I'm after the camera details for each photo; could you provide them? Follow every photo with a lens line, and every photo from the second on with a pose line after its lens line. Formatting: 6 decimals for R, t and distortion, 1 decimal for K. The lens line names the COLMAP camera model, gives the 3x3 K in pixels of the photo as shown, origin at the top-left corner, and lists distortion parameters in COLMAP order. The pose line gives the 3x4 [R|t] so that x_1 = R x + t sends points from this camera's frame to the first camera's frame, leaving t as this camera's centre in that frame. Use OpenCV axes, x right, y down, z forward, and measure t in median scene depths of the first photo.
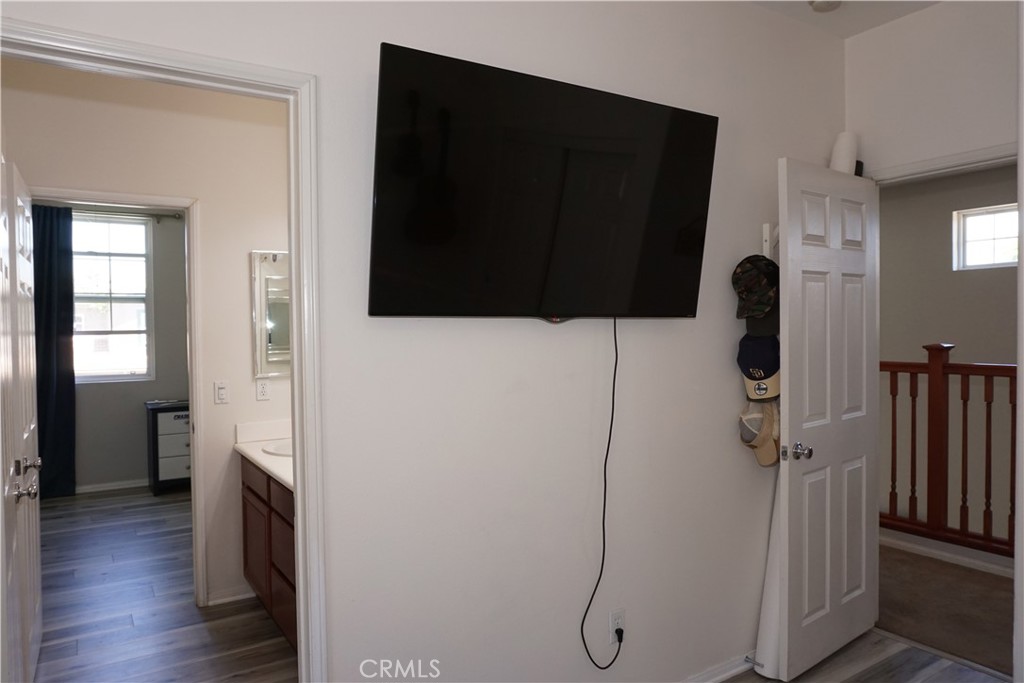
lens RADIAL K [[675.5, 0, 512.0], [0, 675.5, 341.5], [0, 0, 1]] dist [-0.047353, 0.036402]
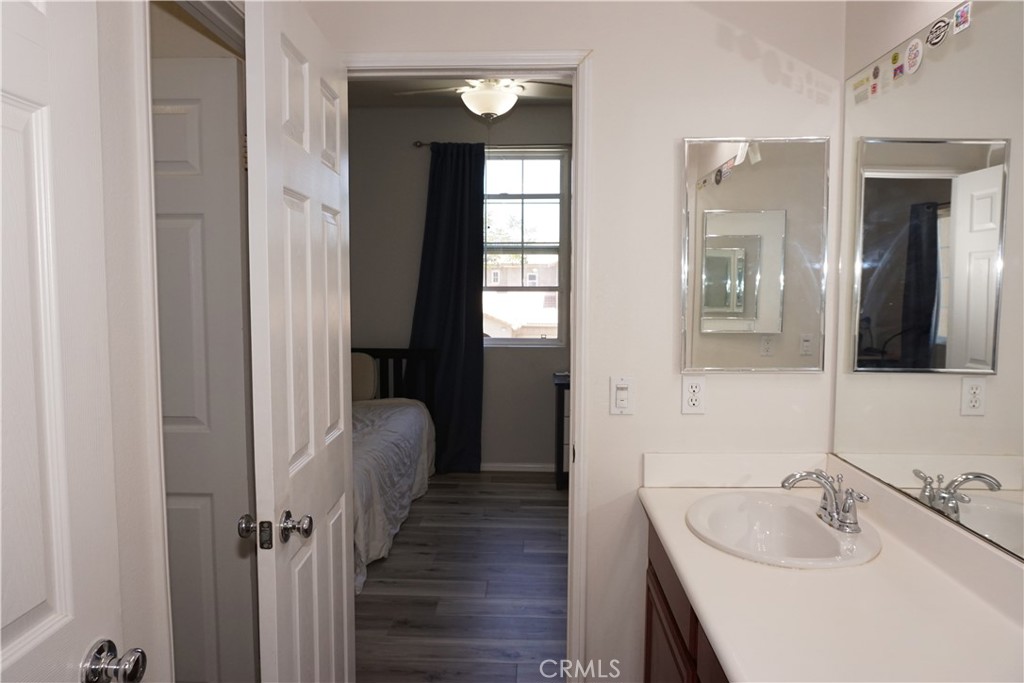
lens RADIAL K [[675.5, 0, 512.0], [0, 675.5, 341.5], [0, 0, 1]] dist [-0.047353, 0.036402]
pose [[0.813991, 0.057952, -0.577979, -0.111911], [-0.023820, 0.997504, 0.066470, -0.003317], [0.580389, -0.040339, 0.813340, 0.297806]]
